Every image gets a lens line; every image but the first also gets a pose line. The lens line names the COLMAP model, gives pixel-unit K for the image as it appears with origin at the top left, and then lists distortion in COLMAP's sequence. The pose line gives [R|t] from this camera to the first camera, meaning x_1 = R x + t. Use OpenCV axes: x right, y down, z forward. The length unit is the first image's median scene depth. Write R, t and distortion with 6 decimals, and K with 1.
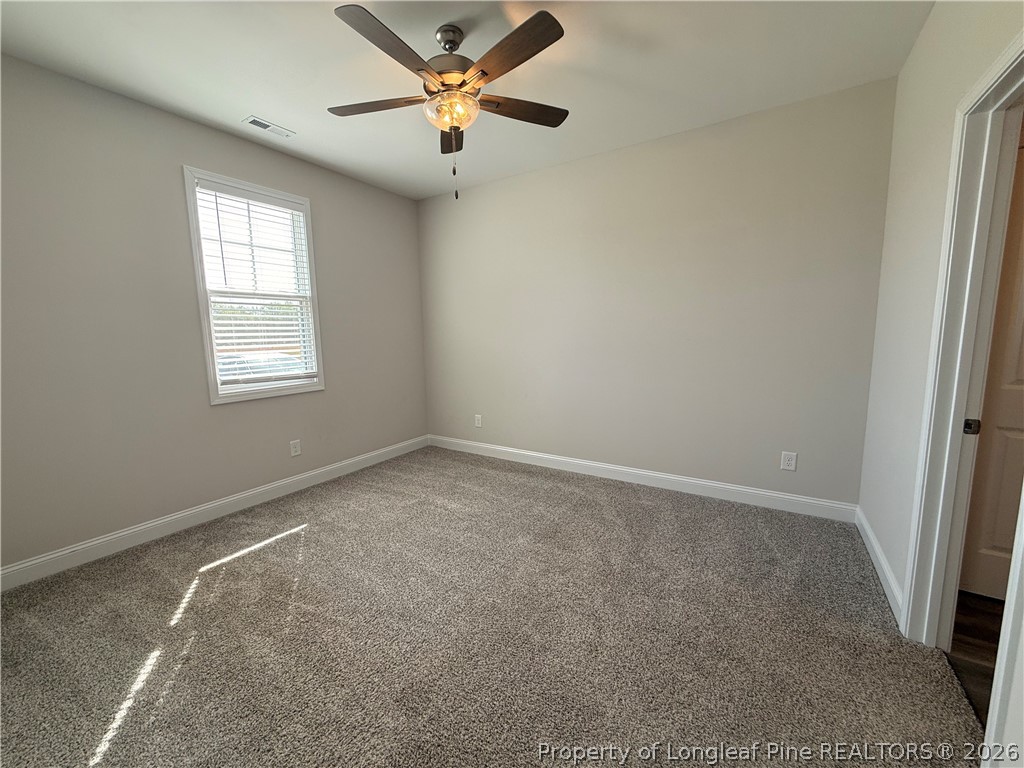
lens RADIAL K [[407.2, 0, 512.0], [0, 407.2, 384.0], [0, 0, 1]] dist [-0.002586, -0.000451]
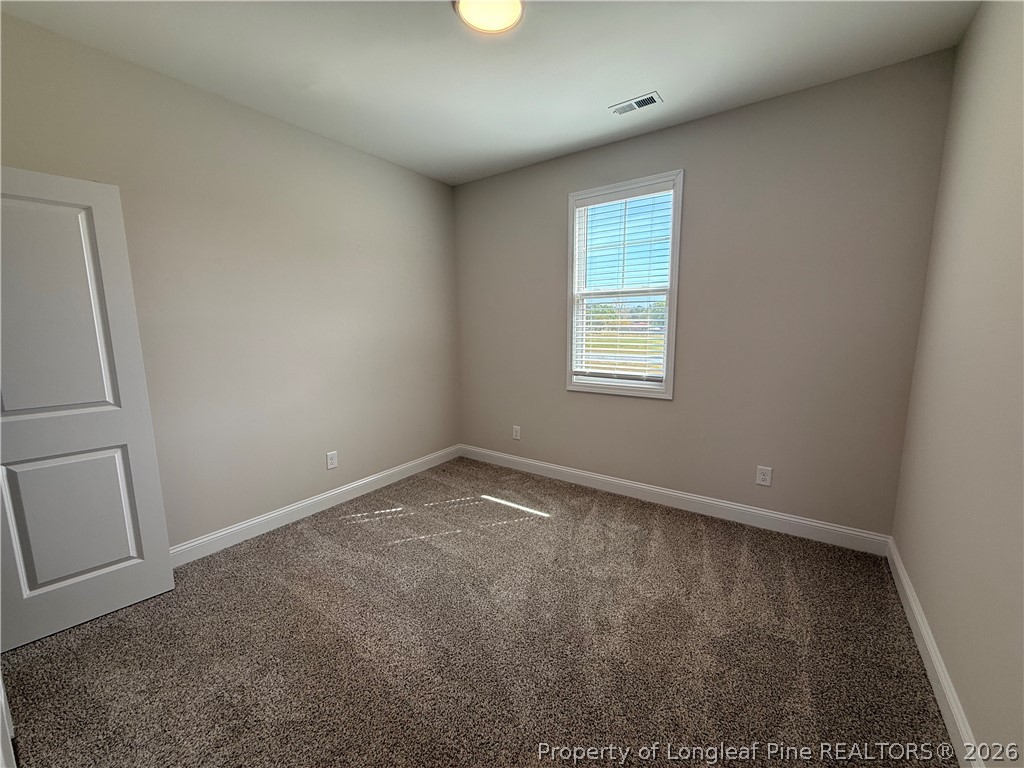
lens RADIAL K [[407.2, 0, 512.0], [0, 407.2, 384.0], [0, 0, 1]] dist [-0.002586, -0.000451]
pose [[-0.057966, 0.151278, -0.986790, 0.469488], [-0.120833, 0.980122, 0.157354, -0.136416], [0.990979, 0.128357, -0.038534, 0.873996]]
